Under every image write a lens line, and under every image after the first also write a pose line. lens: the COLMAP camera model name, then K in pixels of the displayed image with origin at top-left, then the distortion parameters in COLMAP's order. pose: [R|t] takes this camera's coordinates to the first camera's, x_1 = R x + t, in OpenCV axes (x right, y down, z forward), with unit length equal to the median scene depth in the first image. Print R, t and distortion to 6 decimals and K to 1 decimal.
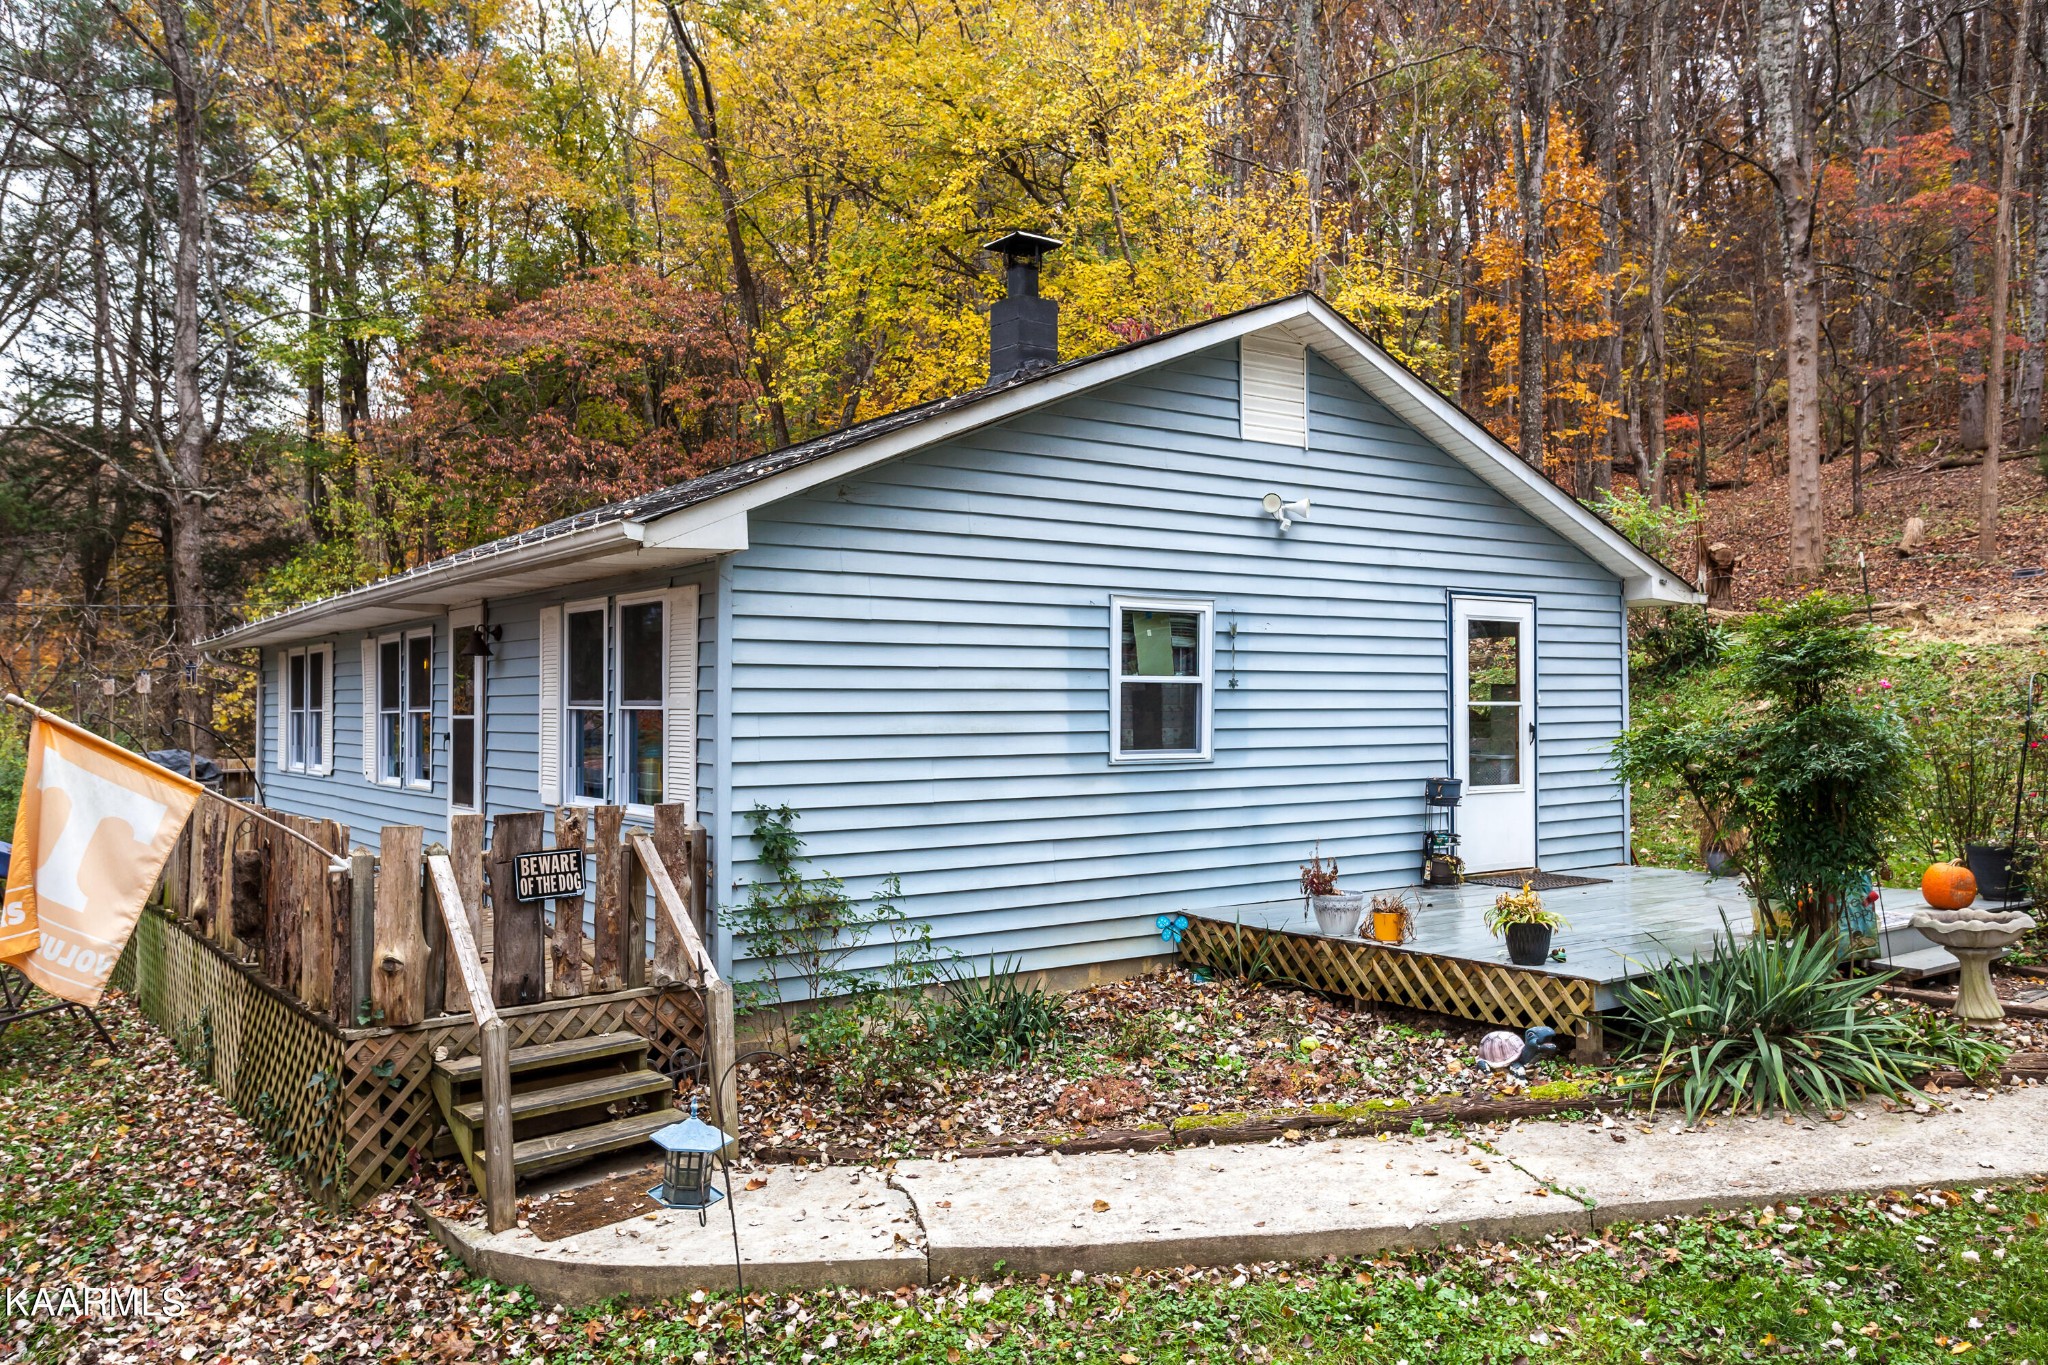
lens RADIAL K [[1506.3, 0, 1022.4], [0, 1506.3, 717.6], [0, 0, 1]] dist [0.007238, 0.006641]
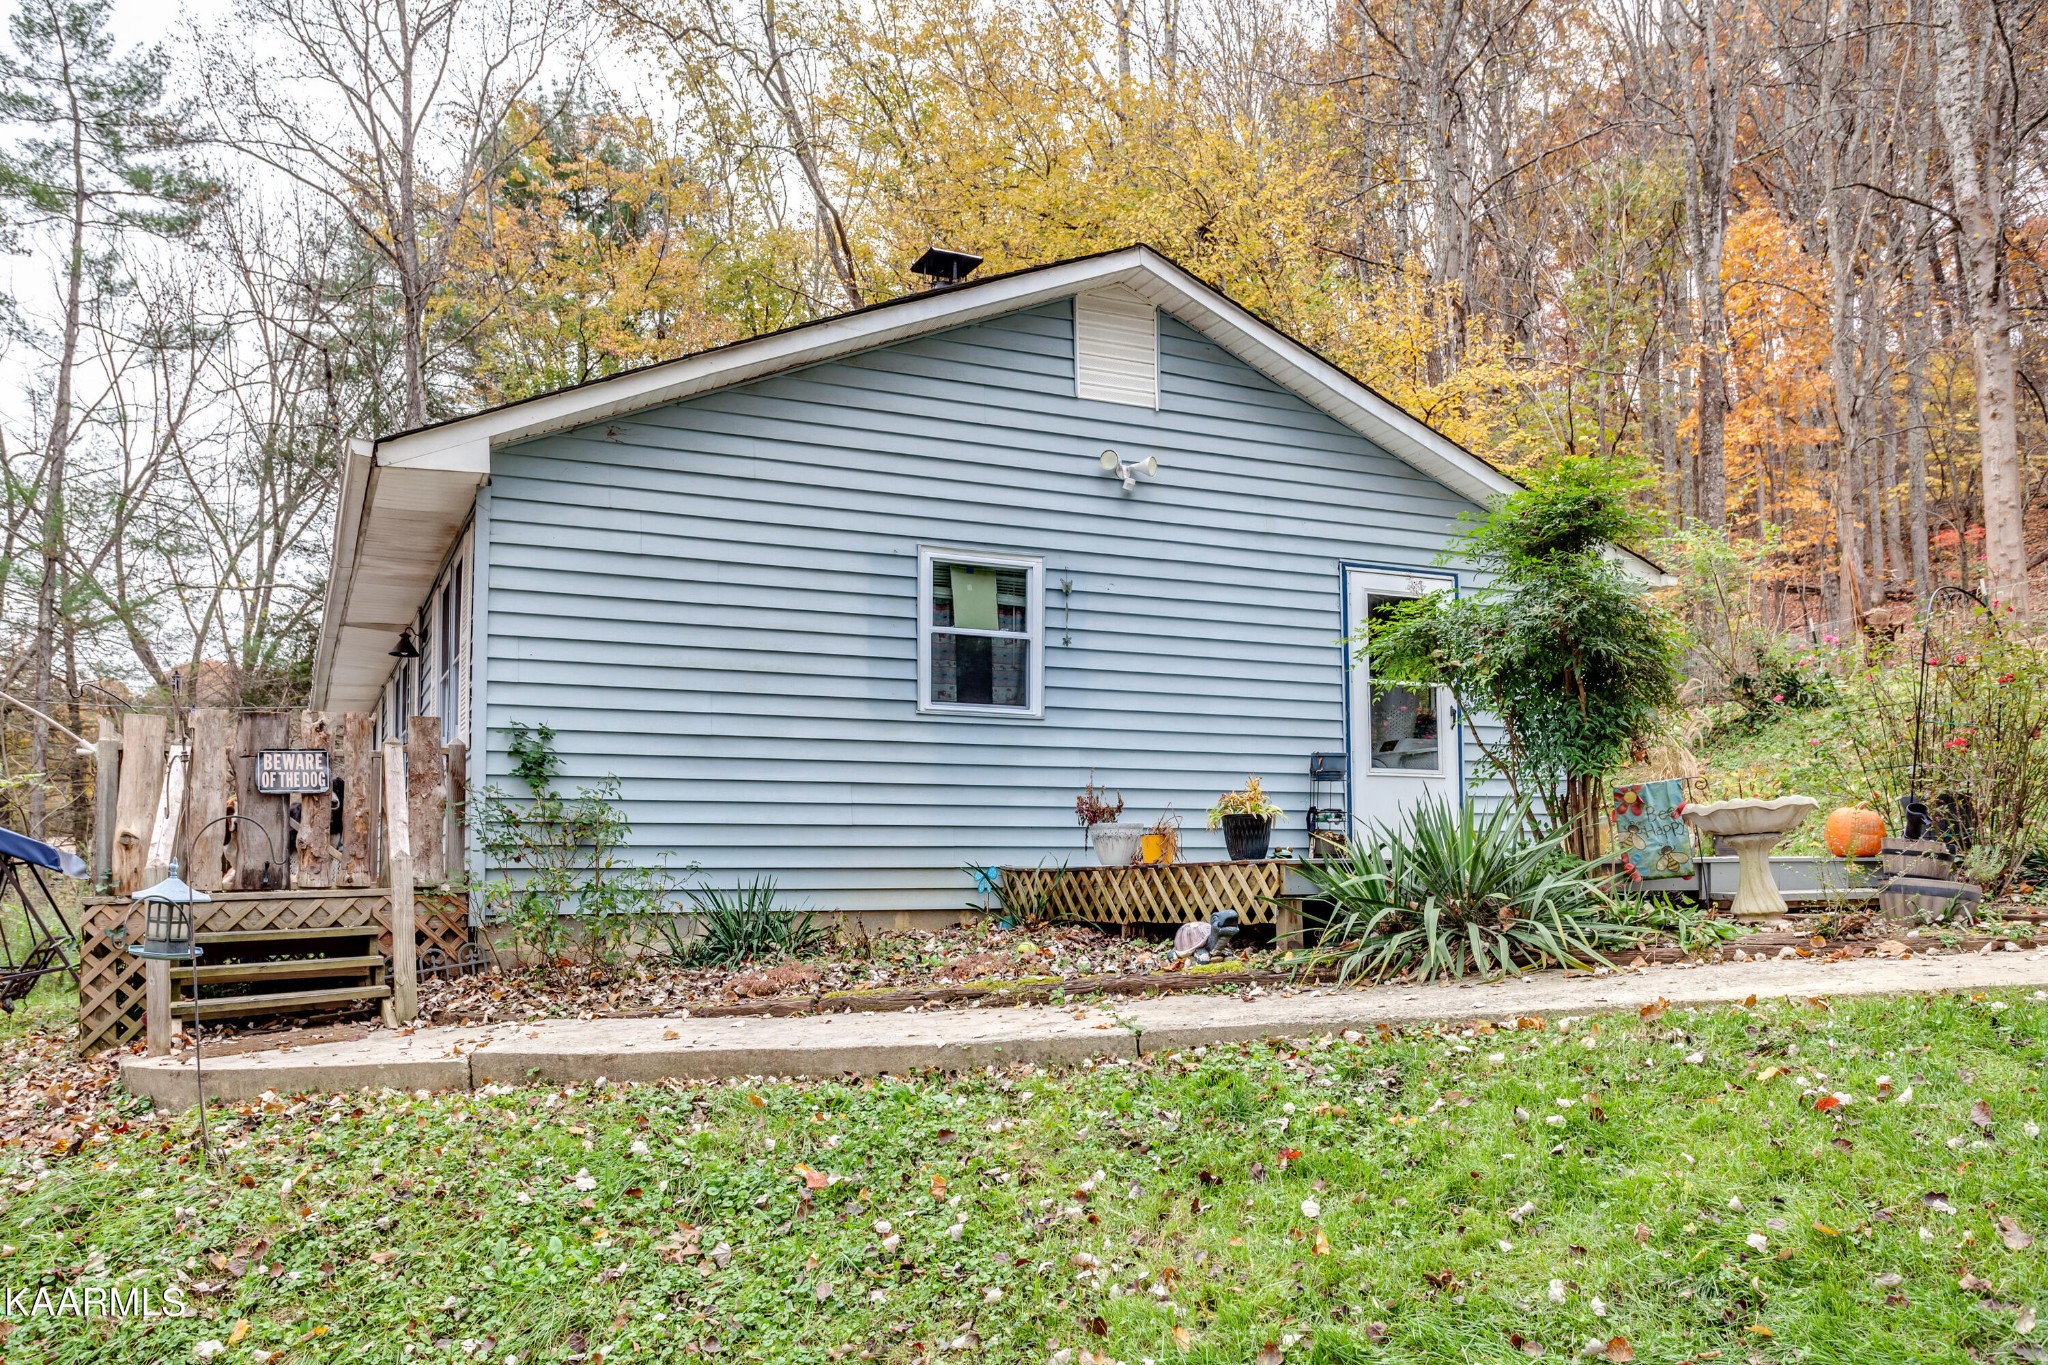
lens RADIAL K [[1486.9, 0, 953.4], [0, 1486.9, 801.0], [0, 0, 1]] dist [0.006632, 0.008187]
pose [[0.981491, -0.011931, -0.191137, 0.264364], [0.002830, 0.998852, -0.047815, 0.134327], [0.191489, 0.046389, 0.980398, 0.040069]]
